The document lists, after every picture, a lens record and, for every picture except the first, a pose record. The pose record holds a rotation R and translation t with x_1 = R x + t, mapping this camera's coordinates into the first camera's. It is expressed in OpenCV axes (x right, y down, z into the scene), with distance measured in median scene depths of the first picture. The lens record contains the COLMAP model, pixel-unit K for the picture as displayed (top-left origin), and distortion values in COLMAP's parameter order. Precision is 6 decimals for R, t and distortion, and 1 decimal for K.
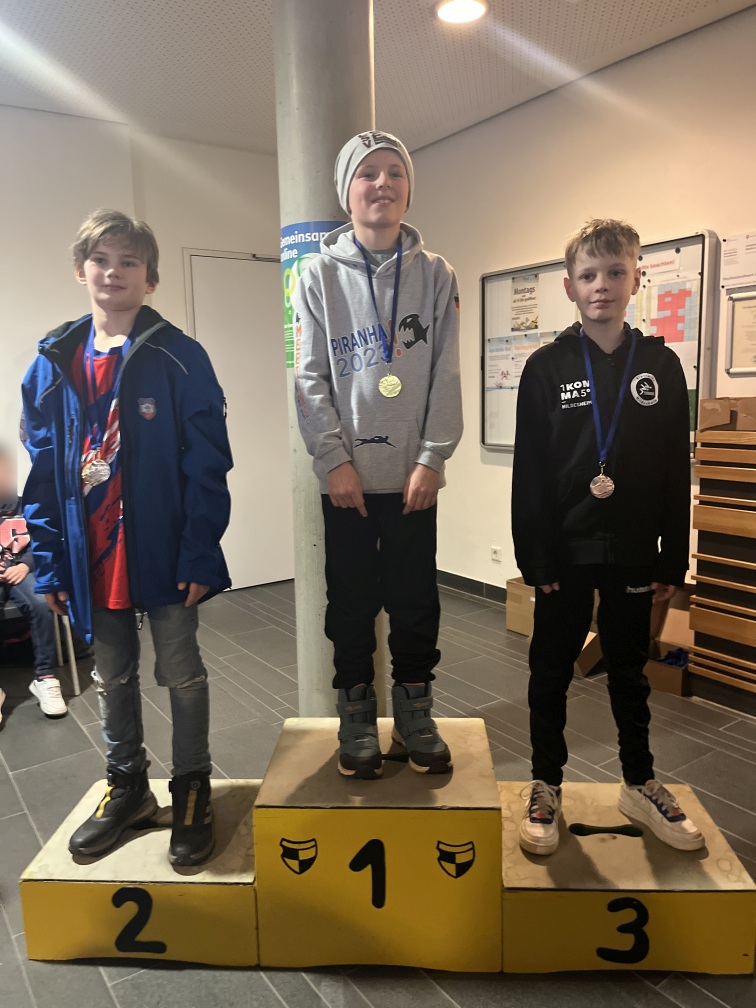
lens RADIAL K [[776.3, 0, 362.0], [0, 776.3, 495.5], [0, 0, 1]] dist [0.058821, -0.087126]
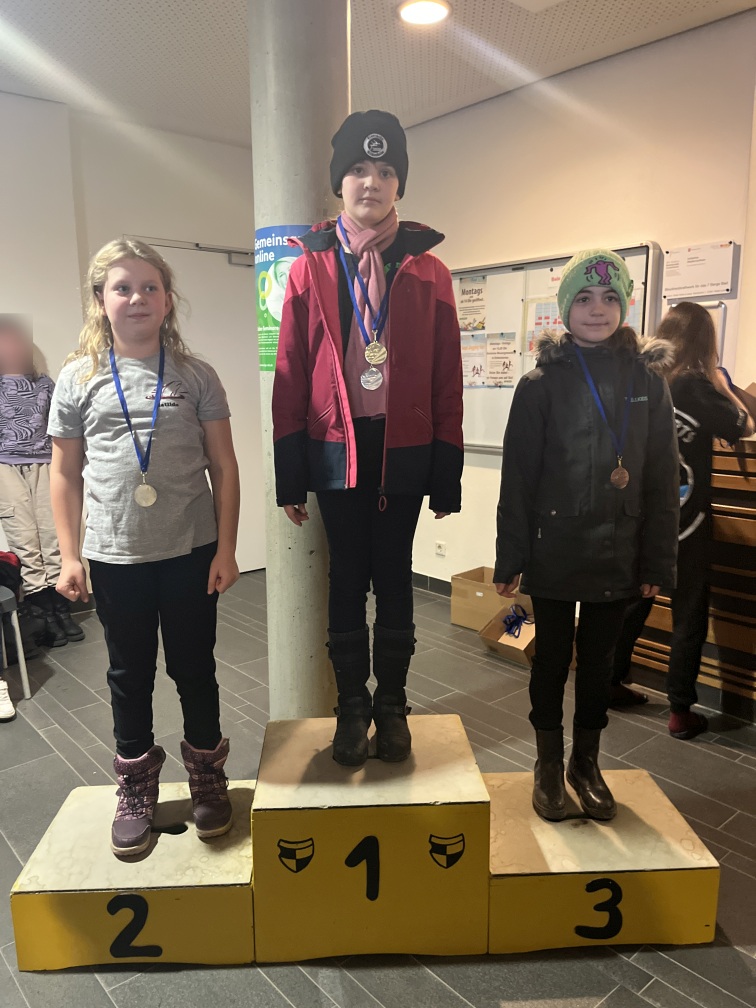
lens RADIAL K [[776.3, 0, 366.0], [0, 776.3, 509.5], [0, 0, 1]] dist [0.058821, -0.087126]
pose [[0.993808, -0.001154, 0.111107, -0.068439], [-0.002692, 0.999403, 0.034456, -0.019771], [-0.111080, -0.034542, 0.993211, -0.011233]]
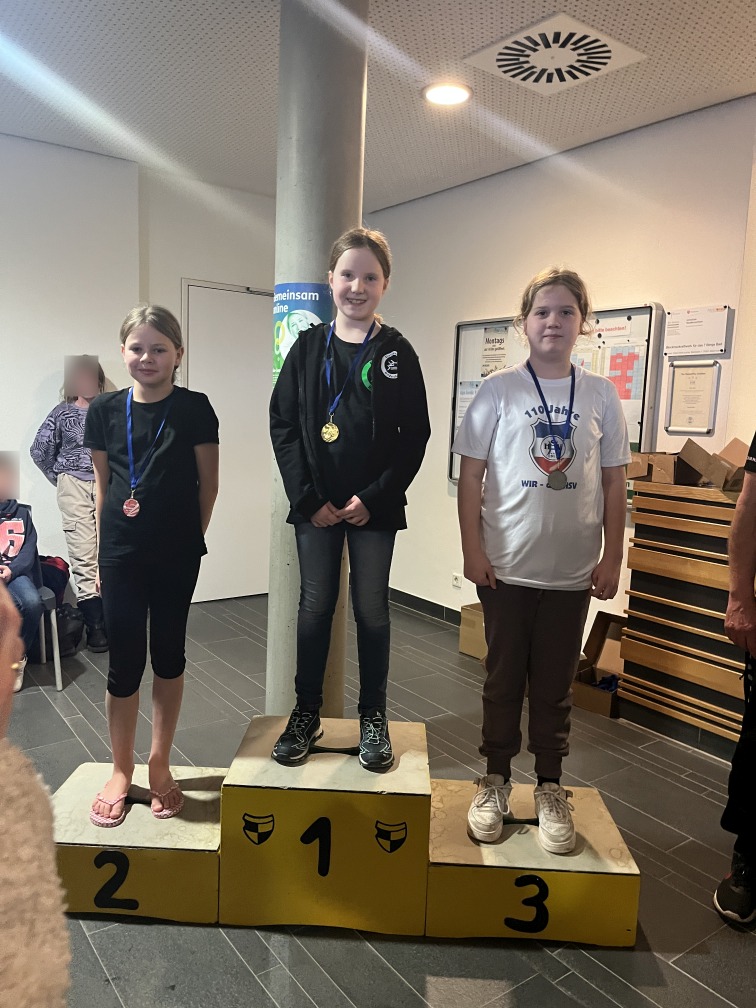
lens RADIAL K [[776.3, 0, 369.0], [0, 776.3, 501.7], [0, 0, 1]] dist [0.058821, -0.087126]
pose [[0.997626, 0.058460, 0.036402, 0.009307], [-0.057844, 0.998168, -0.017749, -0.012826], [-0.037373, 0.015601, 0.999180, -0.125478]]
